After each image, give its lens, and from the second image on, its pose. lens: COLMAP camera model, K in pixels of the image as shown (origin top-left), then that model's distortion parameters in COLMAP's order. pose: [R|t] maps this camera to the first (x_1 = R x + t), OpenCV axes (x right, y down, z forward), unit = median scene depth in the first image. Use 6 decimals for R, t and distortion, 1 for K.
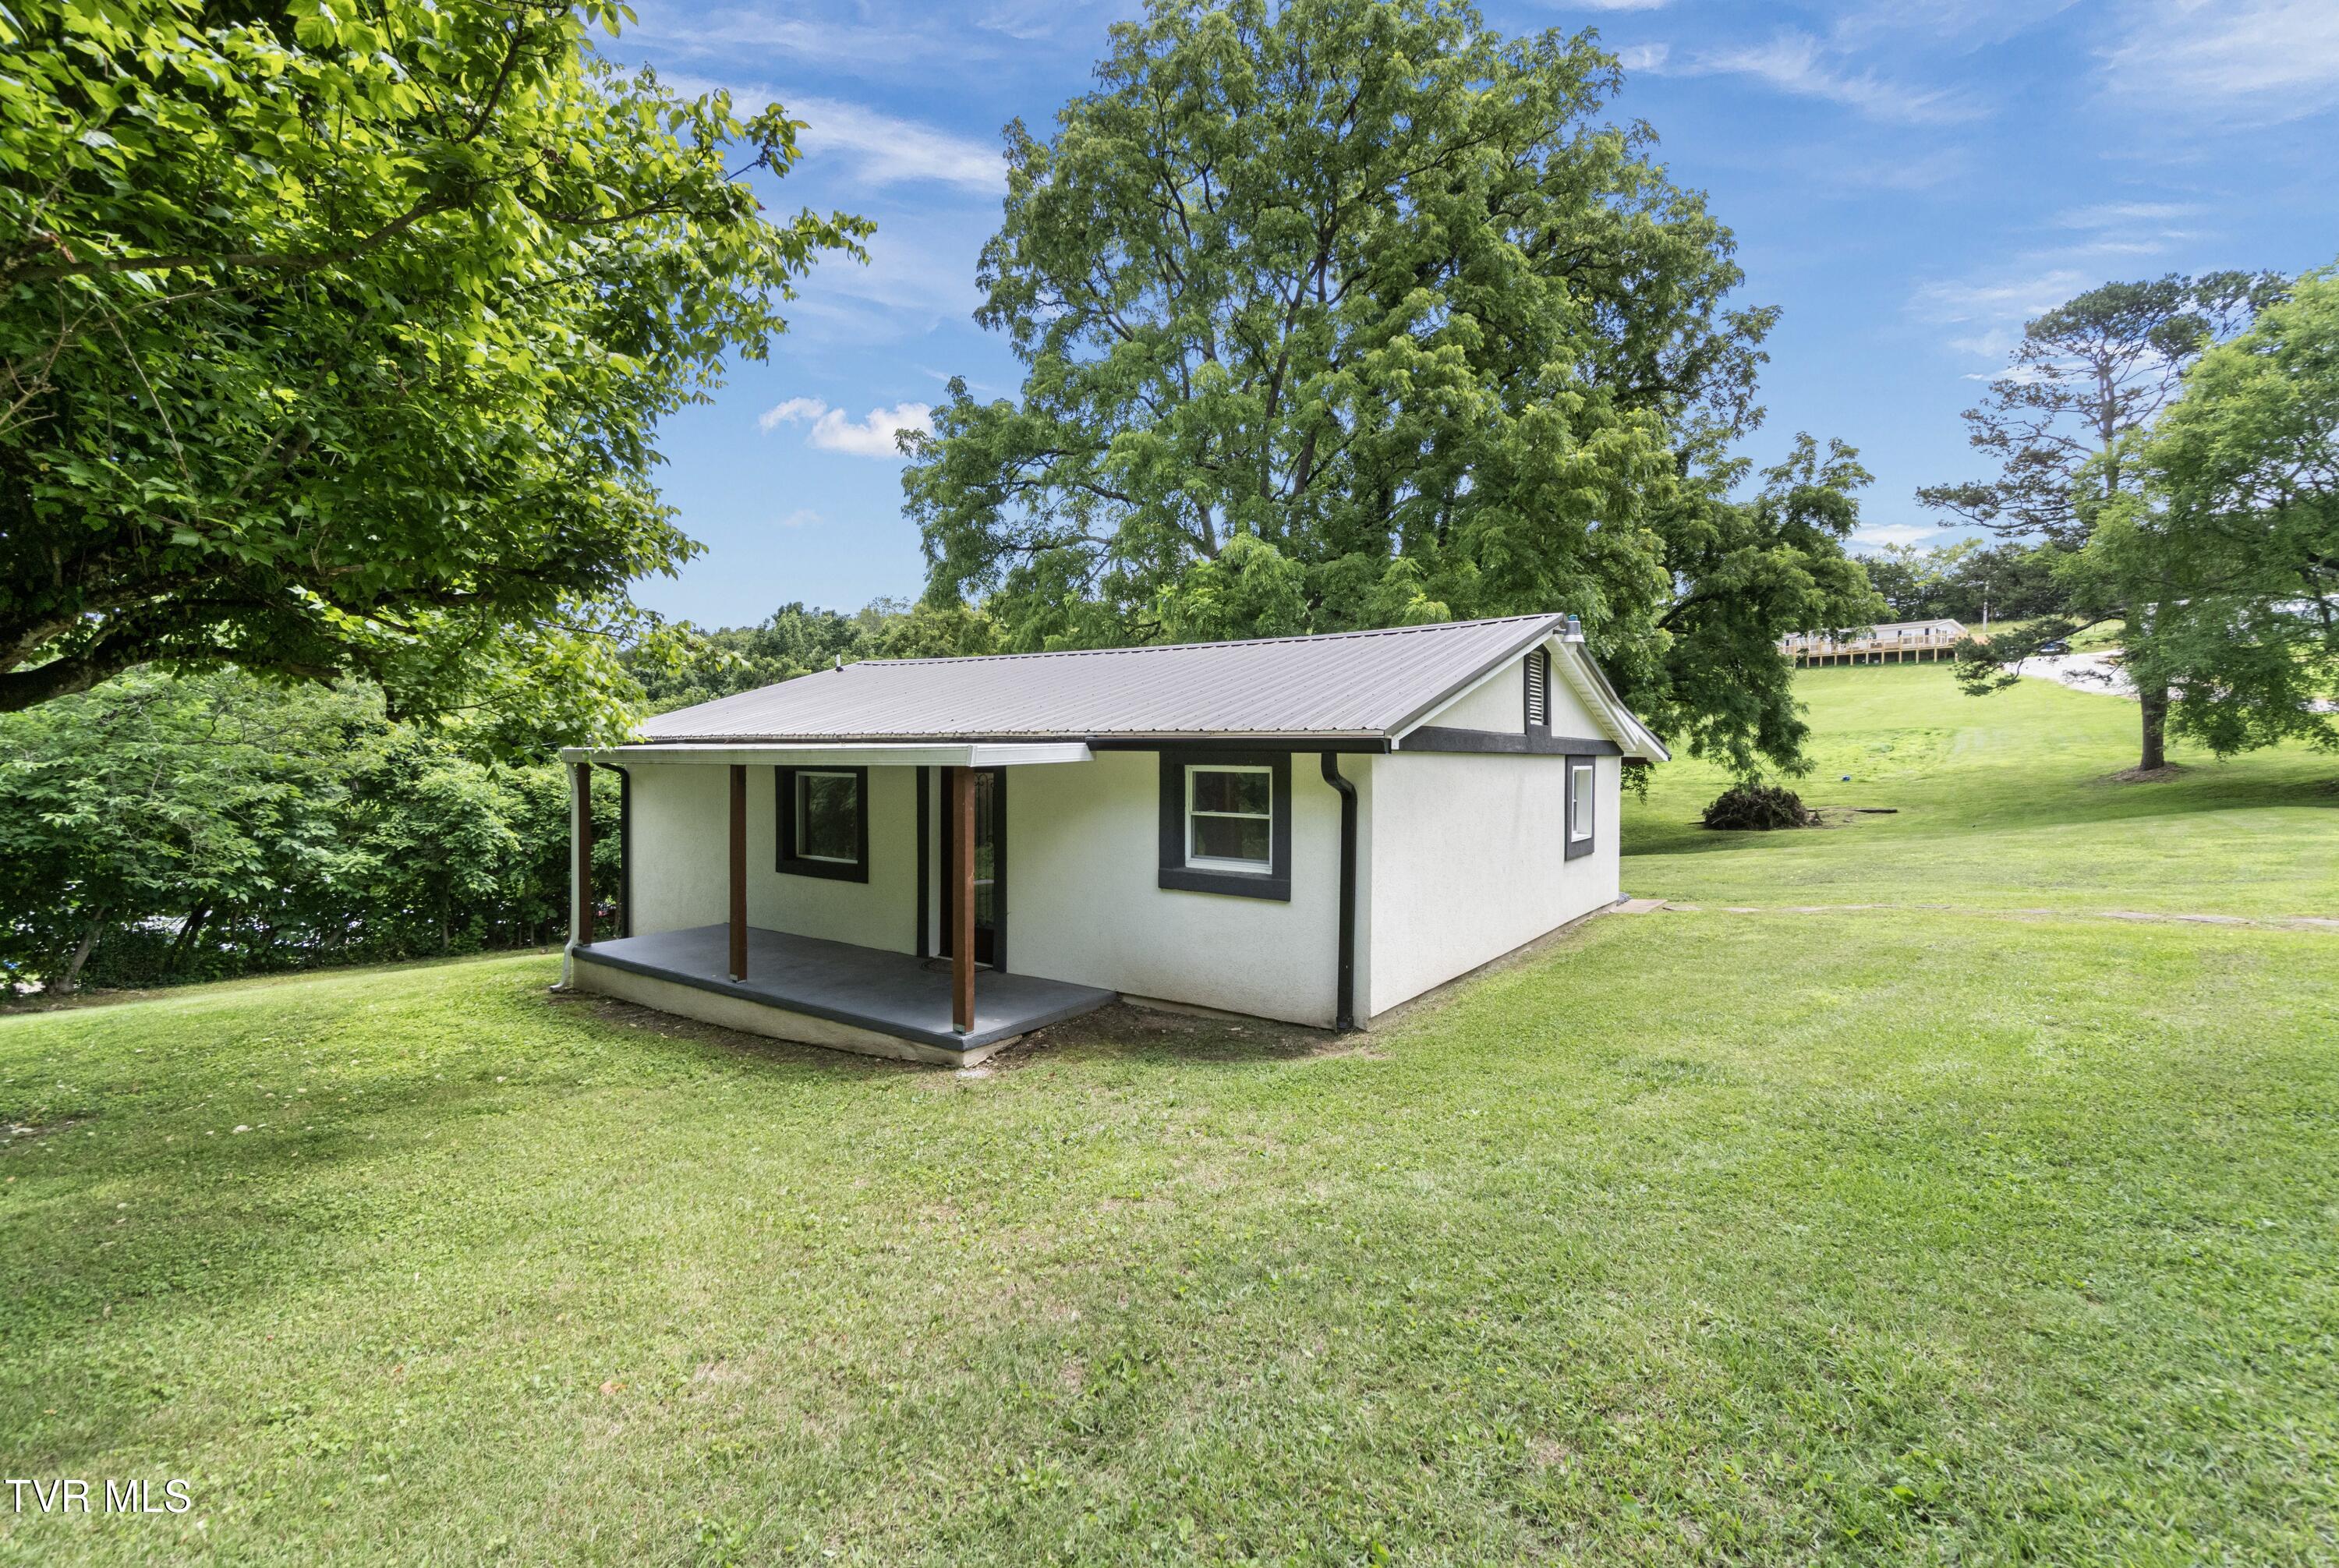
lens RADIAL K [[1027.8, 0, 1169.5], [0, 1027.8, 784.0], [0, 0, 1]] dist [0.002173, 0.000099]
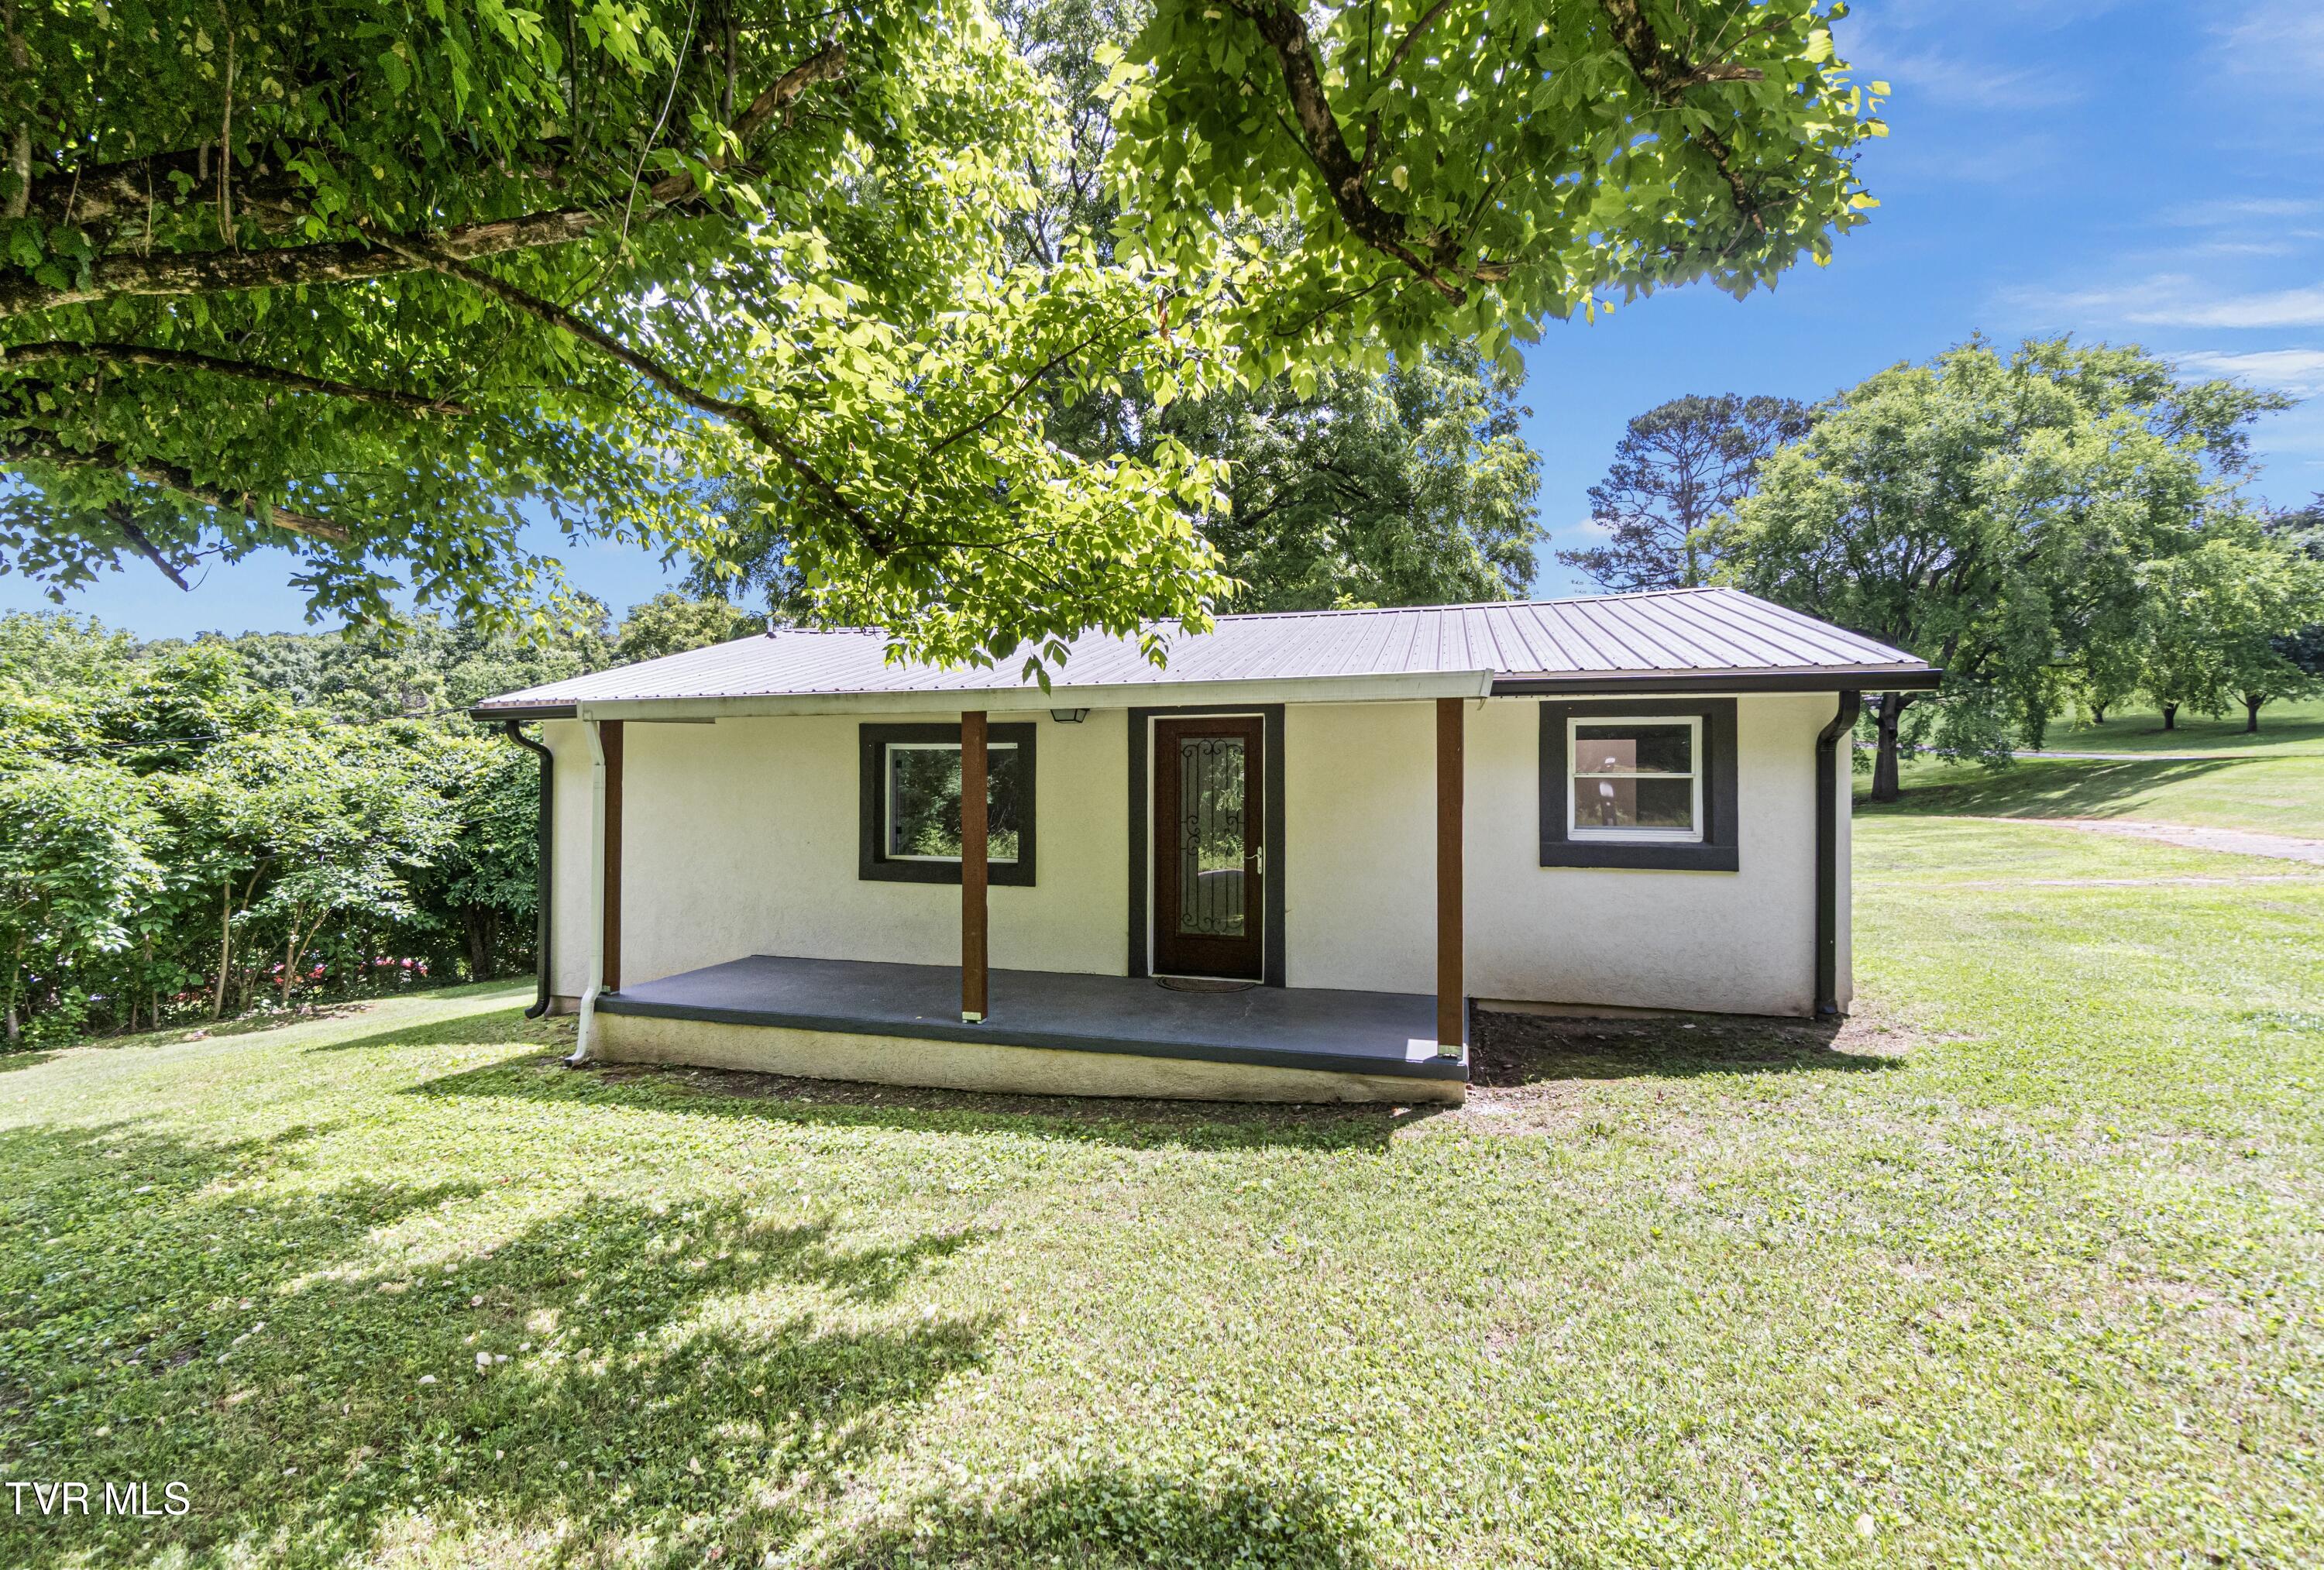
lens RADIAL K [[1021.2, 0, 1162.0], [0, 1021.2, 785.0], [0, 0, 1]] dist [-0.001042, -0.000172]
pose [[0.947791, -0.003474, 0.318873, -0.200530], [0.012746, 0.999554, -0.026993, 0.019689], [-0.318637, 0.029648, 0.947413, 0.114631]]
